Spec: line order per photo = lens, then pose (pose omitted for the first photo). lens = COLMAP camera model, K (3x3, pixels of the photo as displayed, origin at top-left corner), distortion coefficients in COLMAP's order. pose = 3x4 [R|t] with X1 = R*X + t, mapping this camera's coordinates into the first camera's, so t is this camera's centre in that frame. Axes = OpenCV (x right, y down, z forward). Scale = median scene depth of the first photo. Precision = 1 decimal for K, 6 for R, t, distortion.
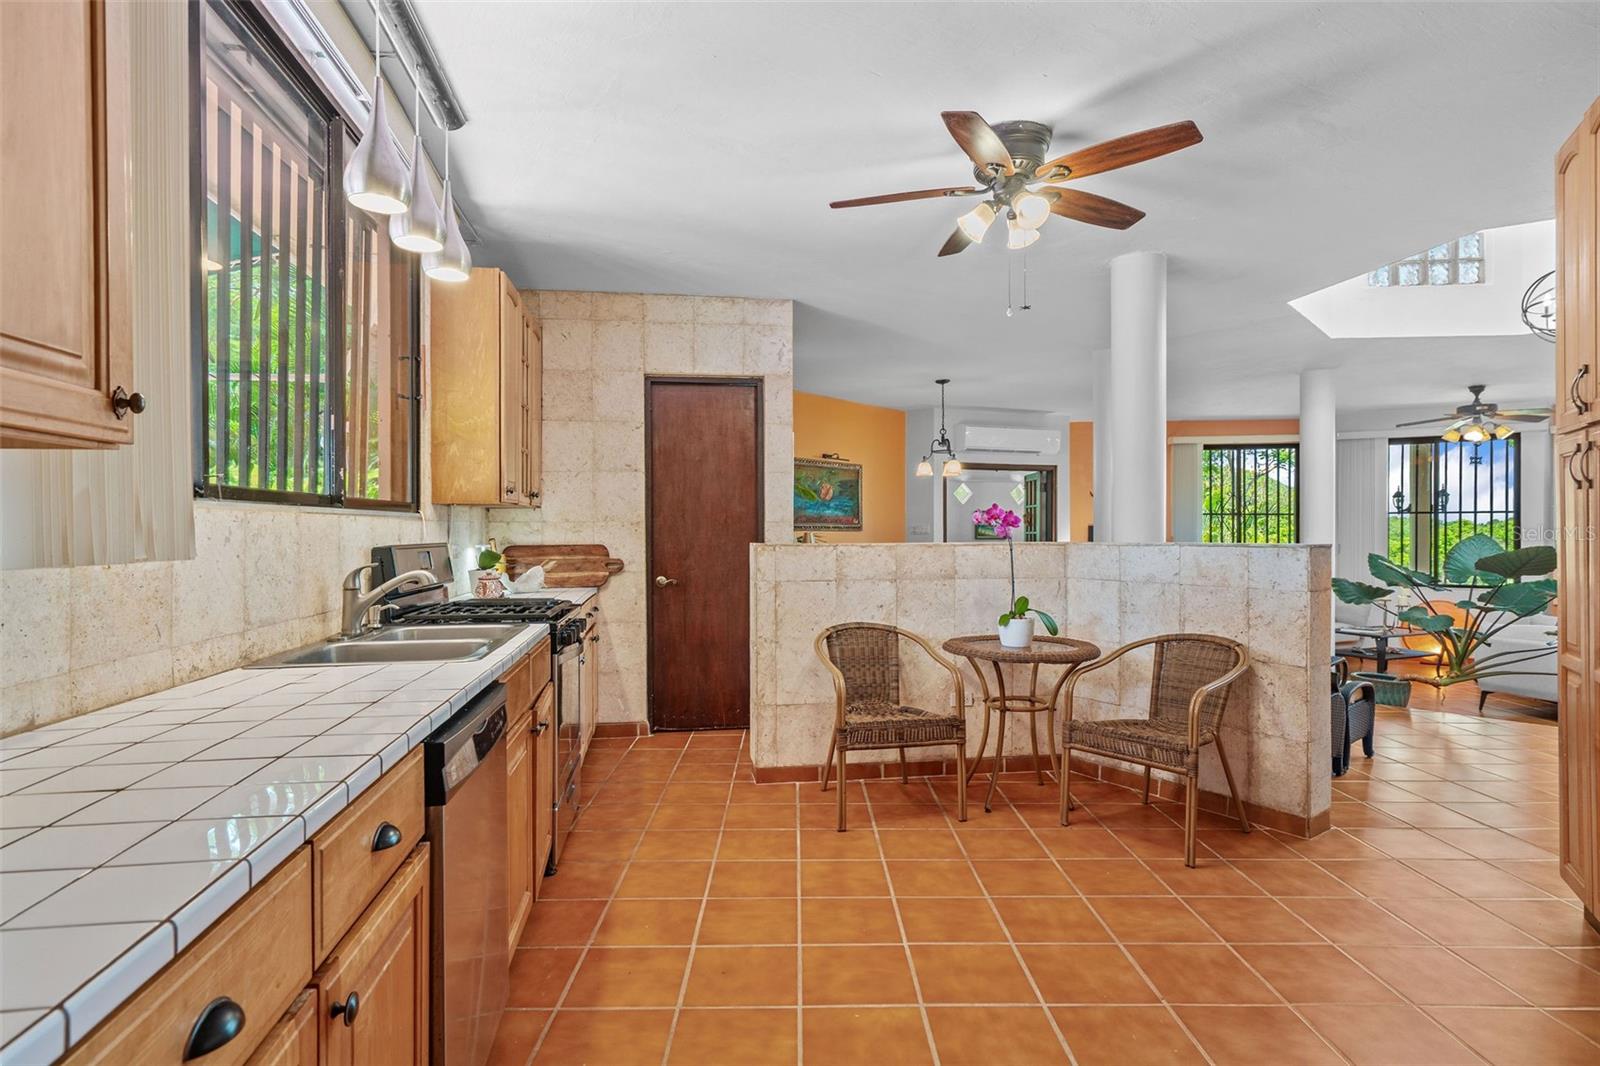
lens RADIAL K [[827.6, 0, 795.9], [0, 827.6, 531.6], [0, 0, 1]] dist [0.005681, 0.000878]
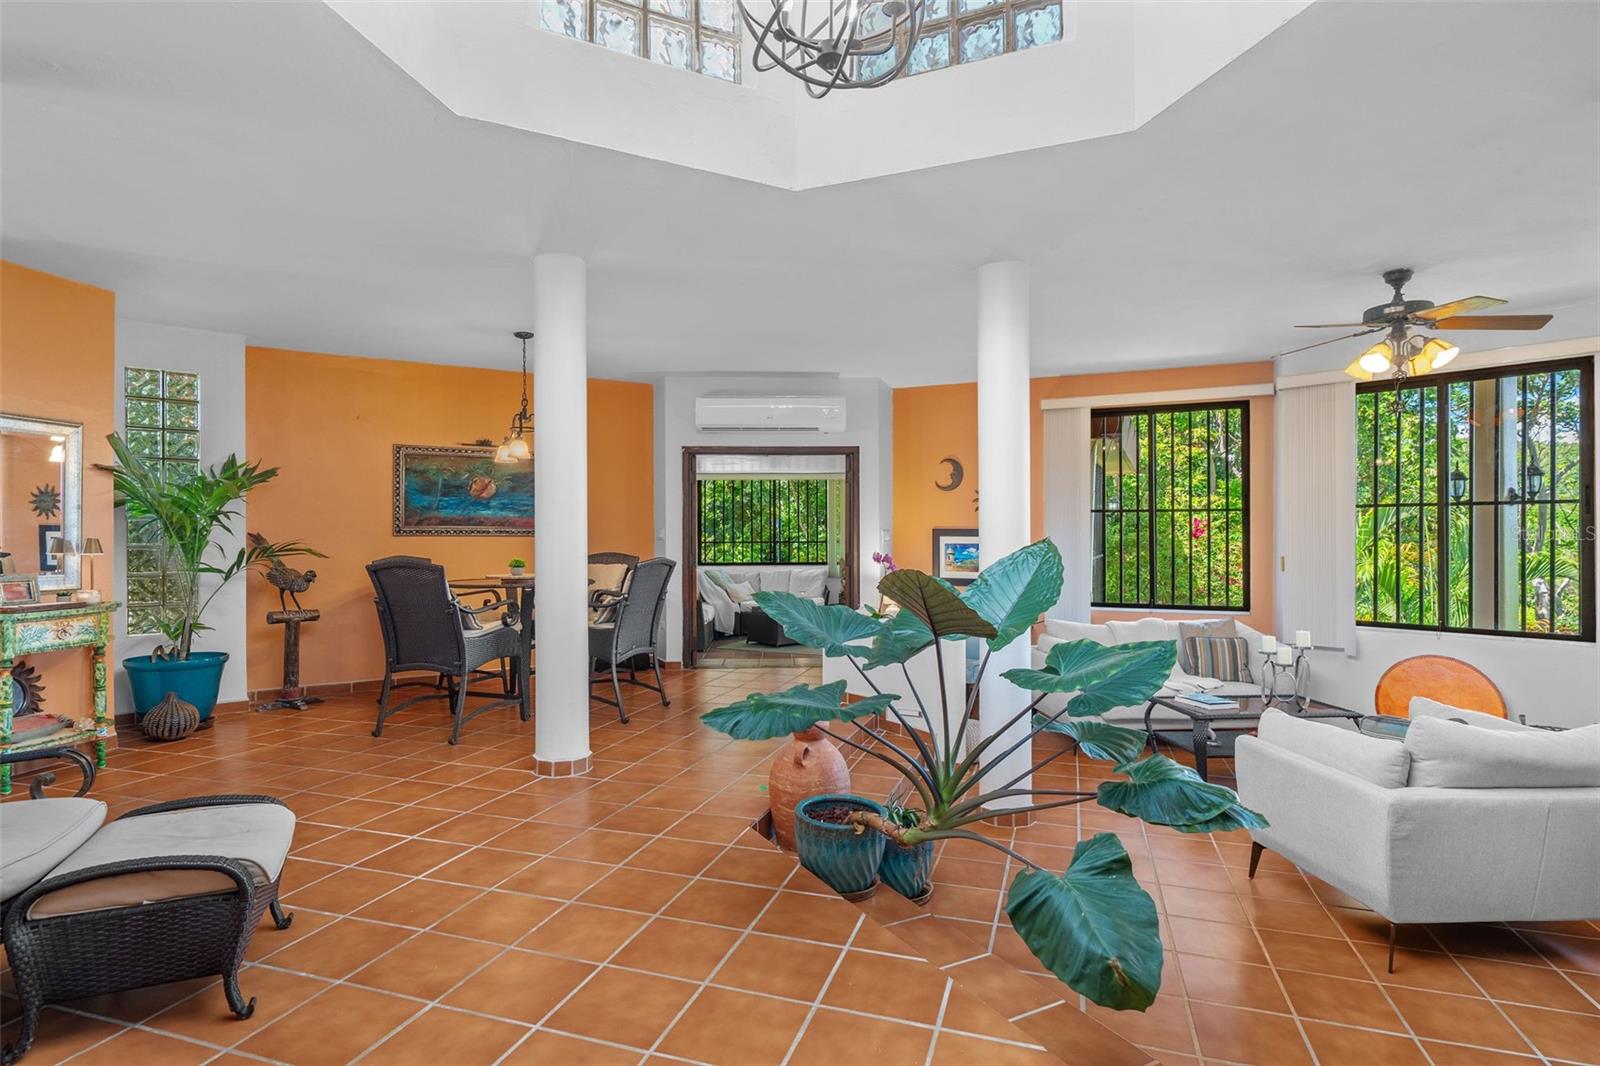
lens RADIAL K [[827.6, 0, 799.2], [0, 827.6, 531.8], [0, 0, 1]] dist [0.005681, 0.000878]
pose [[0.947781, -0.001468, -0.318919, 0.596030], [-0.000287, 0.999985, -0.005457, -0.000361], [0.318922, 0.005264, 0.947766, 0.342359]]
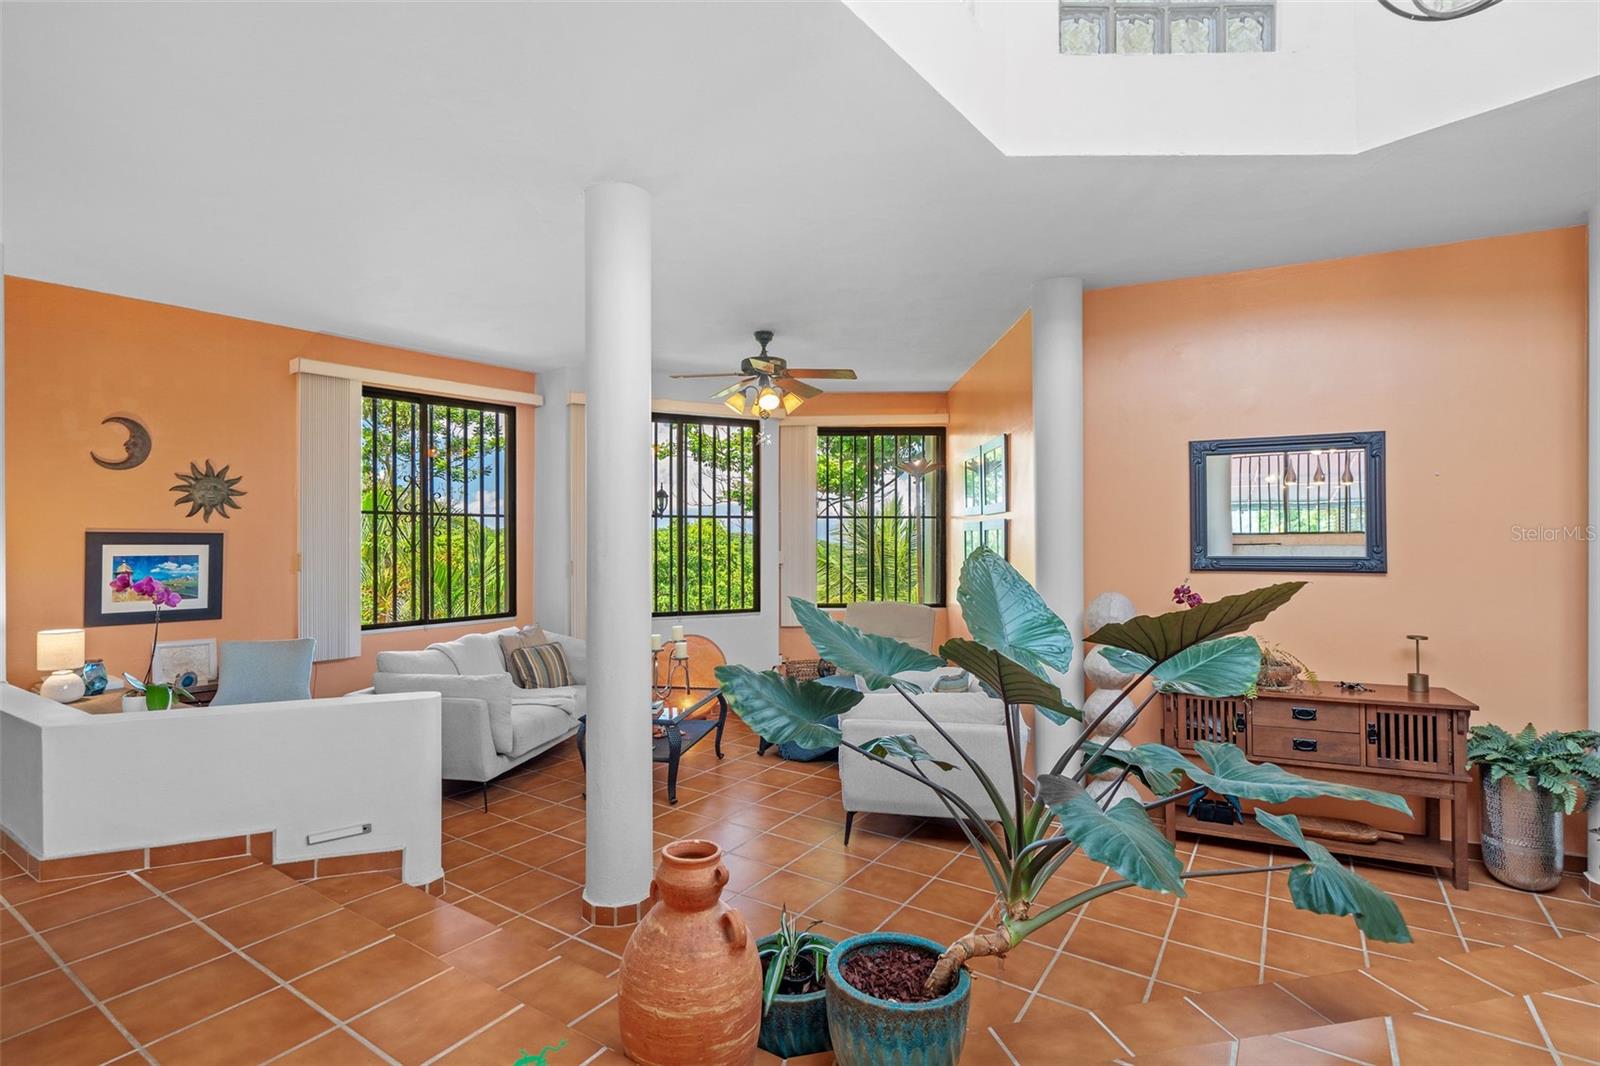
lens RADIAL K [[761.2, 0, 786.3], [0, 761.2, 536.3], [0, 0, 1]] dist [0.003877, 0.000224]
pose [[0.571477, -0.000245, 0.820618, 0.295883], [0.003690, 0.999991, -0.002271, -0.003116], [-0.820610, 0.004326, 0.571473, 0.598264]]
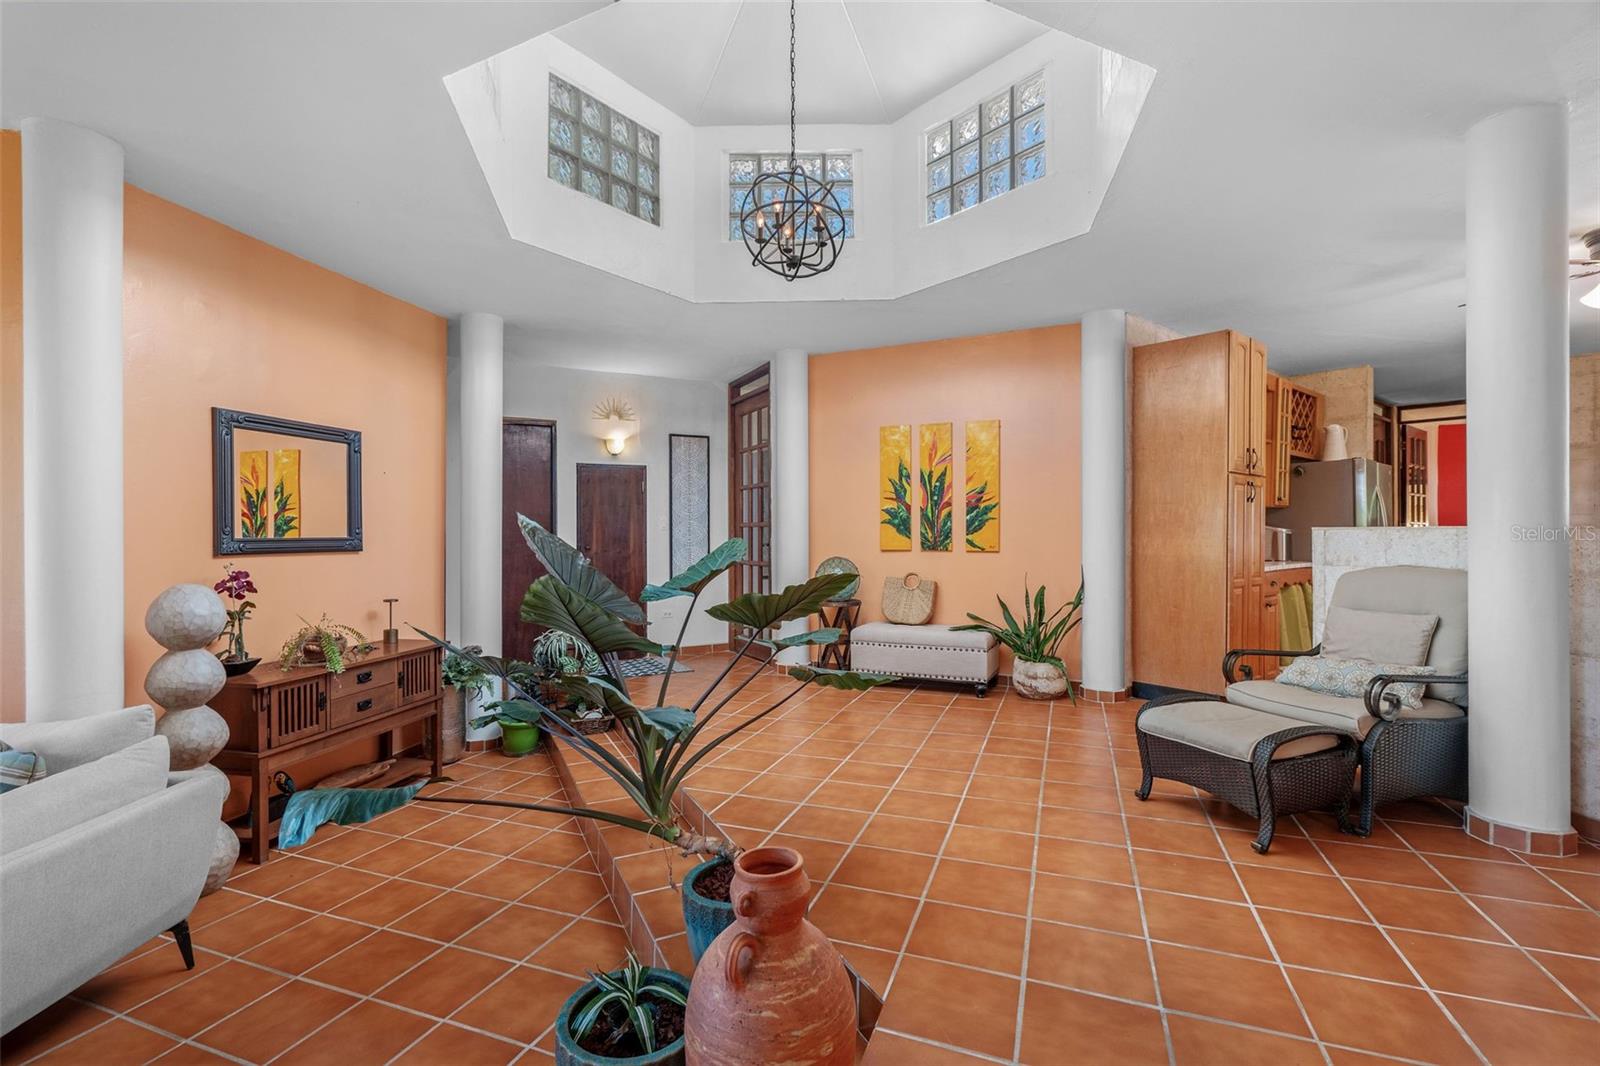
lens RADIAL K [[721.4, 0, 794.6], [0, 721.4, 534.3], [0, 0, 1]] dist [-0.000810, 0.000007]
pose [[-0.929943, 0.005015, 0.367669, 0.392876], [0.005118, 0.999987, -0.000695, 0.008665], [-0.367668, 0.001236, -0.929956, 0.913833]]
